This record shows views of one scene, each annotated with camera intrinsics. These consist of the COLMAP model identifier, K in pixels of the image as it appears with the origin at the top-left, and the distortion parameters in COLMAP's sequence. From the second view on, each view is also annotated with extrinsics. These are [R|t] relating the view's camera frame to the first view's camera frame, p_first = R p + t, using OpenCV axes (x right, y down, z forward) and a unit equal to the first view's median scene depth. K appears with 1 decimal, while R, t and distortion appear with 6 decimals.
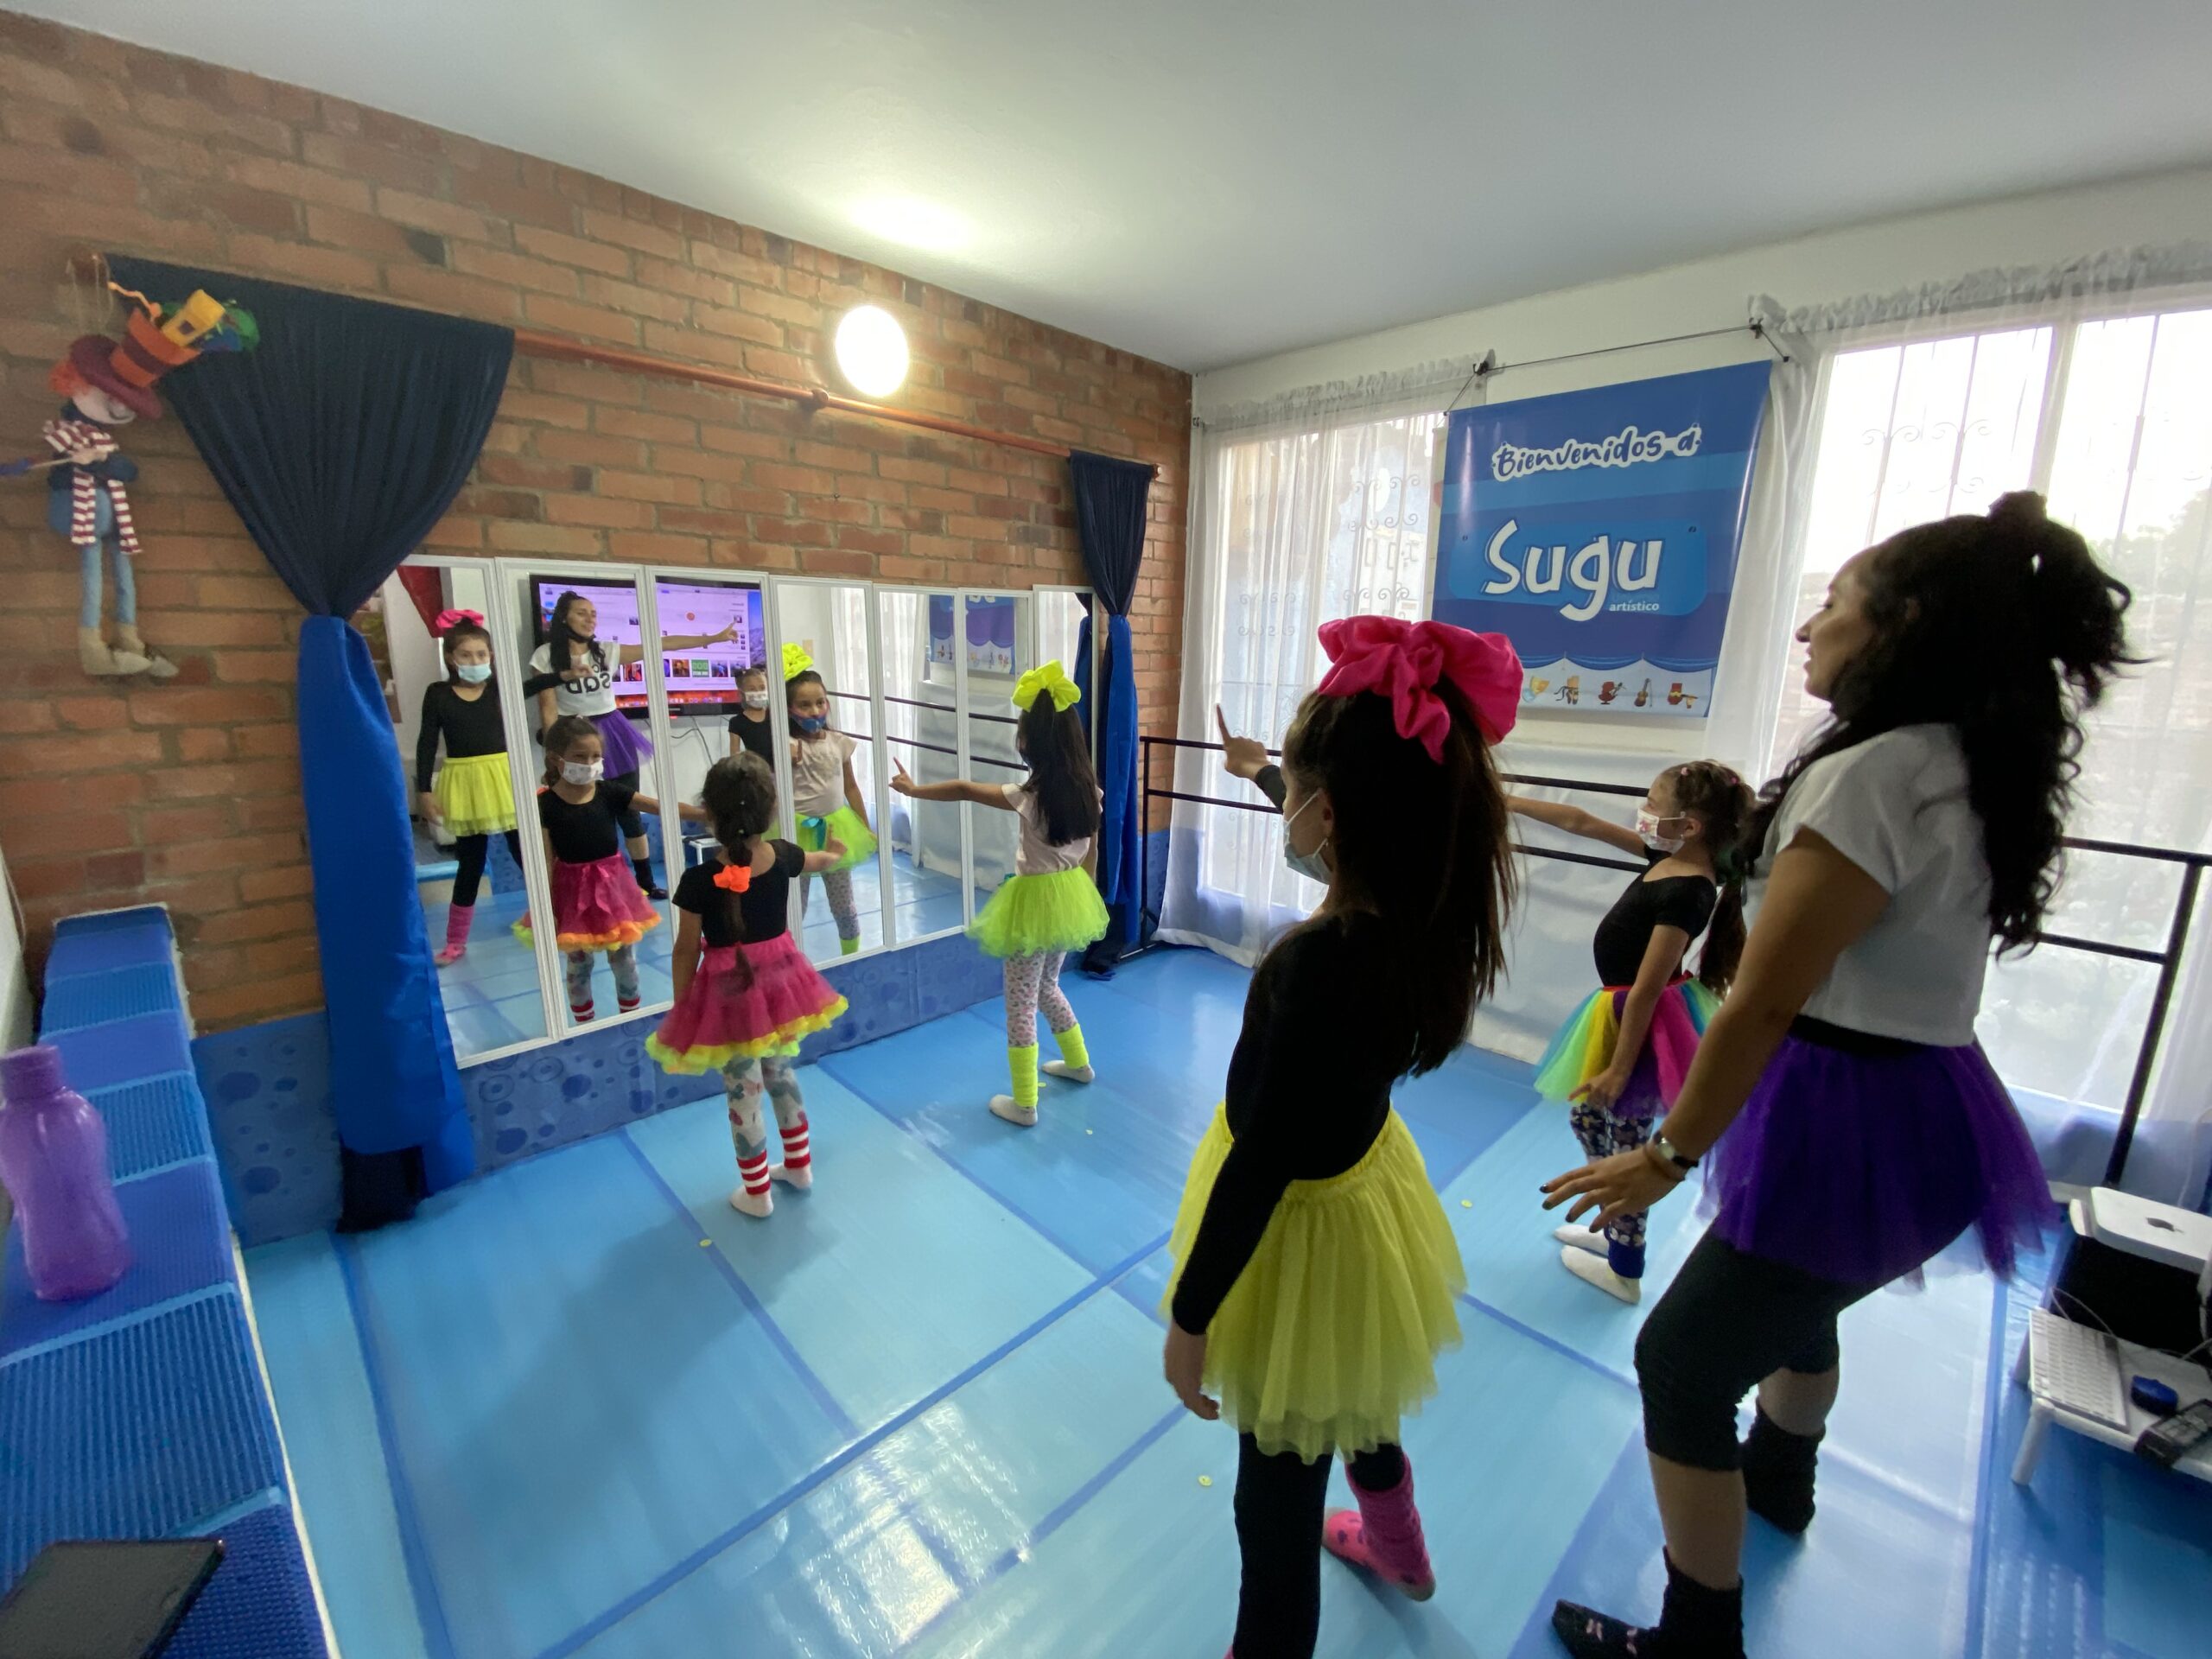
lens RADIAL K [[894.1, 0, 1116.0], [0, 894.1, 829.9], [0, 0, 1]] dist [0.037913, -0.025599]
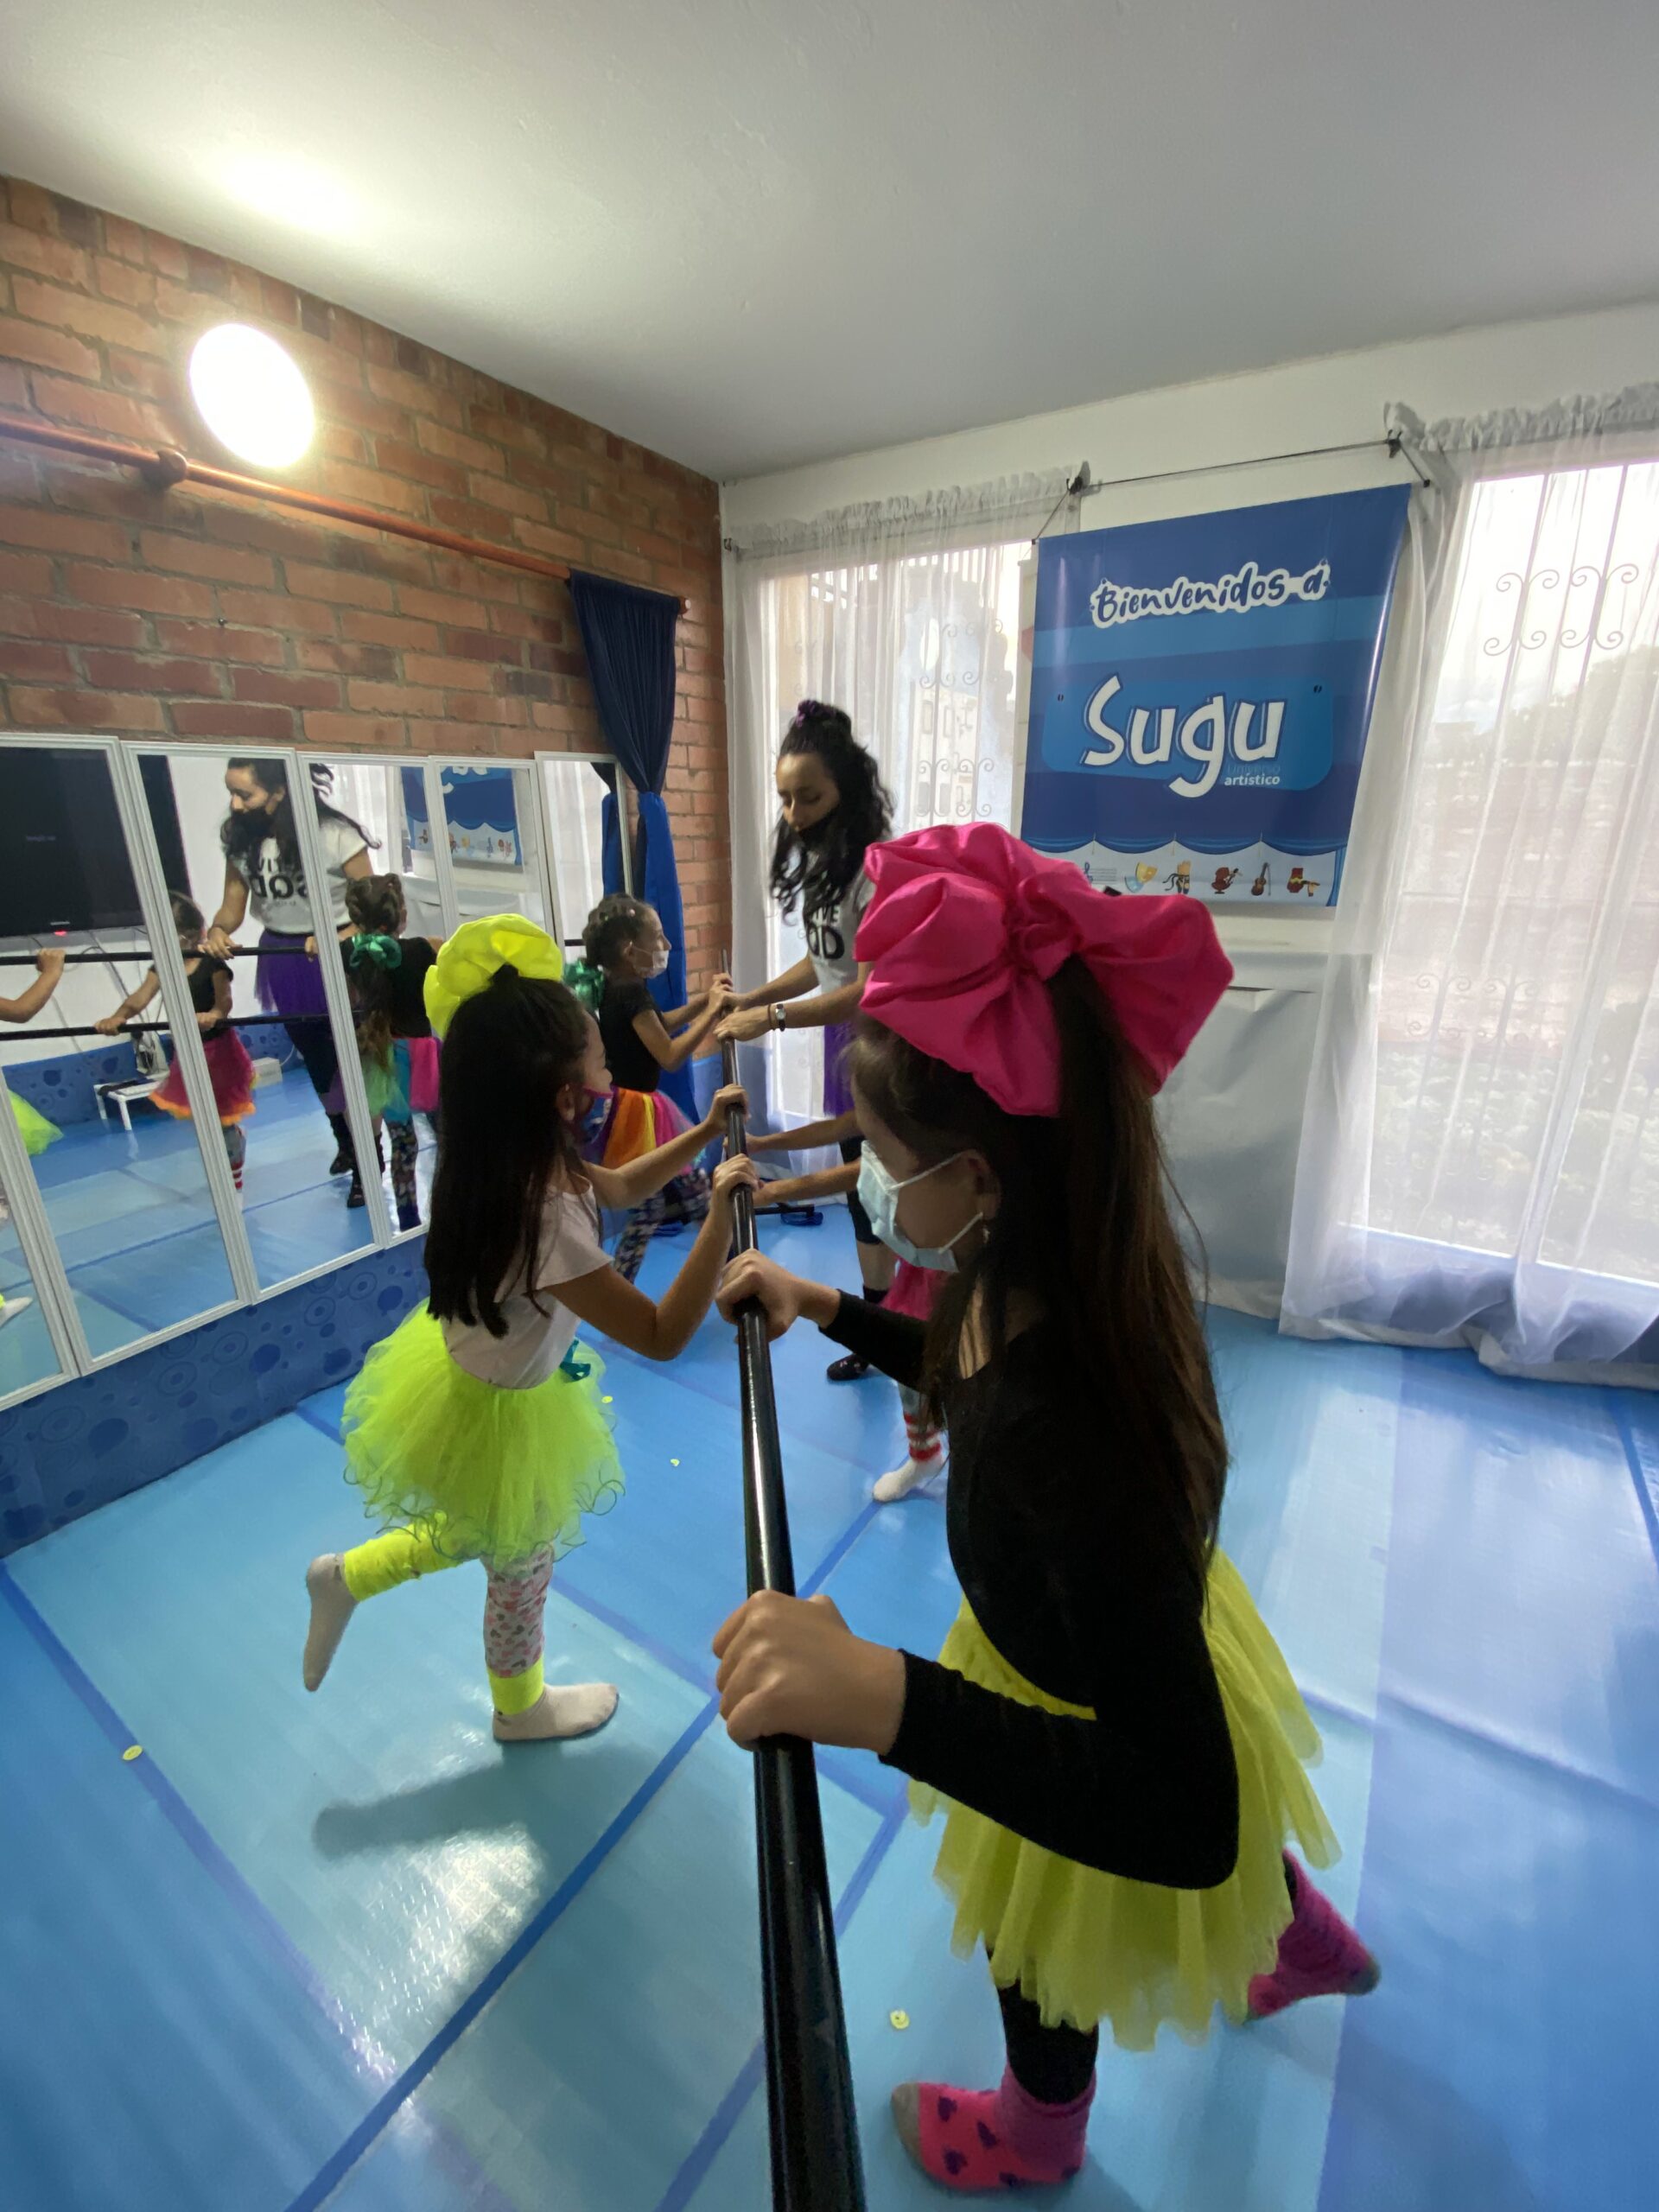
lens RADIAL K [[894.1, 0, 836.5], [0, 894.1, 1089.2], [0, 0, 1]] dist [0.037913, -0.025599]
pose [[0.977102, -0.075670, 0.198859, -0.017597], [0.056700, 0.993428, 0.099425, -0.056100], [-0.205076, -0.085873, 0.974972, 0.193184]]
